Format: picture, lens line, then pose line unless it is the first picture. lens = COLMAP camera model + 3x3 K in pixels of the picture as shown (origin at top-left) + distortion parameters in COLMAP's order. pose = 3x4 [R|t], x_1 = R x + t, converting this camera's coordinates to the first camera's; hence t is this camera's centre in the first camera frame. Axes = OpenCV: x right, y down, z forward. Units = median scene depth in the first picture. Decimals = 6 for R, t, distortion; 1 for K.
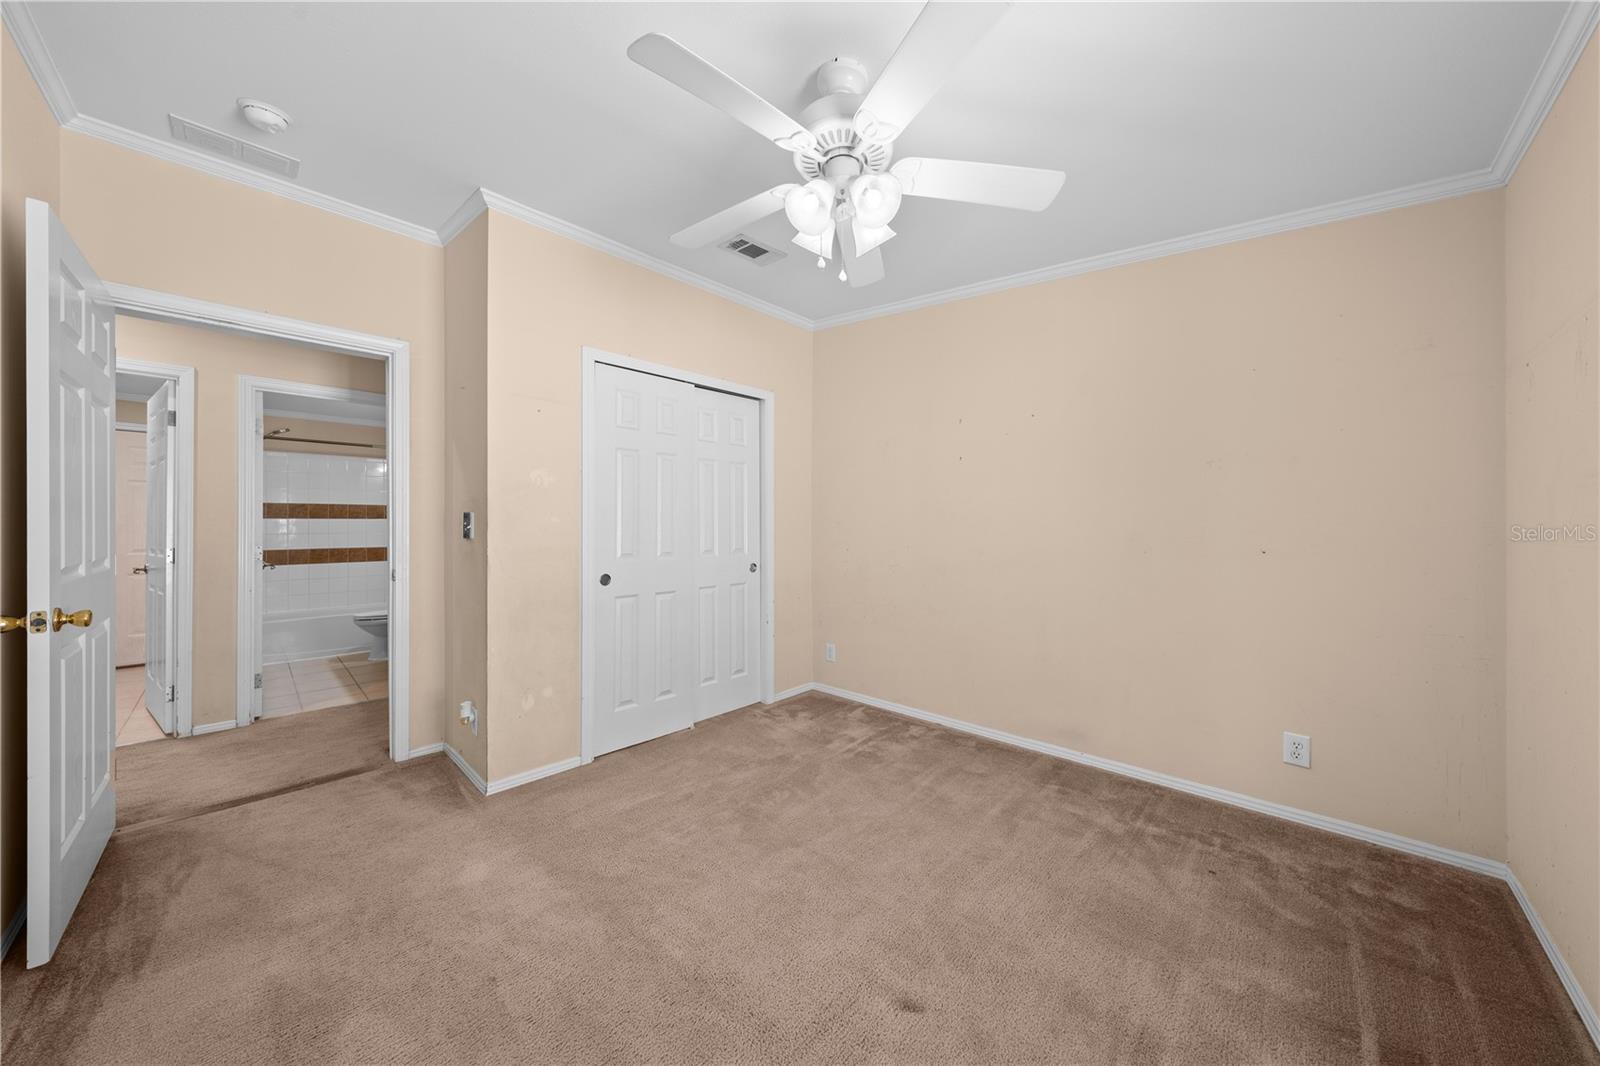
lens RADIAL K [[543.5, 0, 800.6], [0, 543.5, 524.9], [0, 0, 1]] dist [-0.003244, -0.000073]
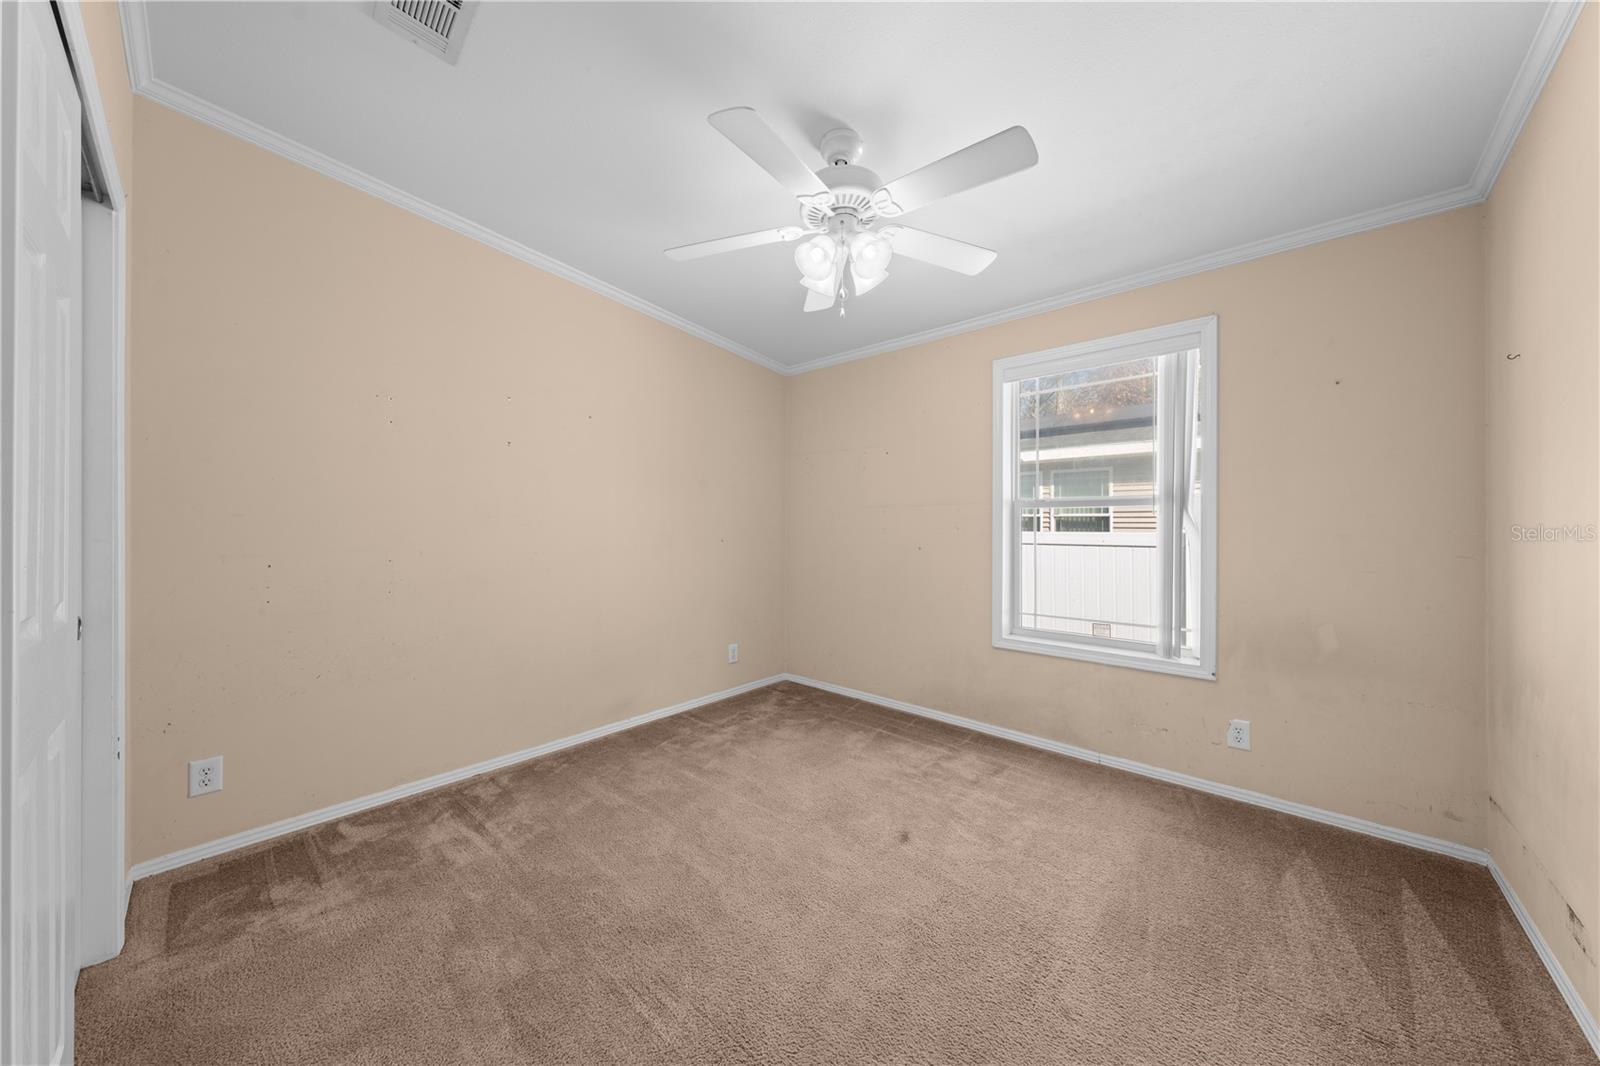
lens RADIAL K [[543.5, 0, 798.9], [0, 543.5, 527.6], [0, 0, 1]] dist [-0.003244, -0.000073]
pose [[-0.021724, -0.002408, 0.999761, -0.638250], [0.001668, 0.999996, 0.002445, 0.006417], [-0.999763, 0.001721, -0.021720, 0.644726]]
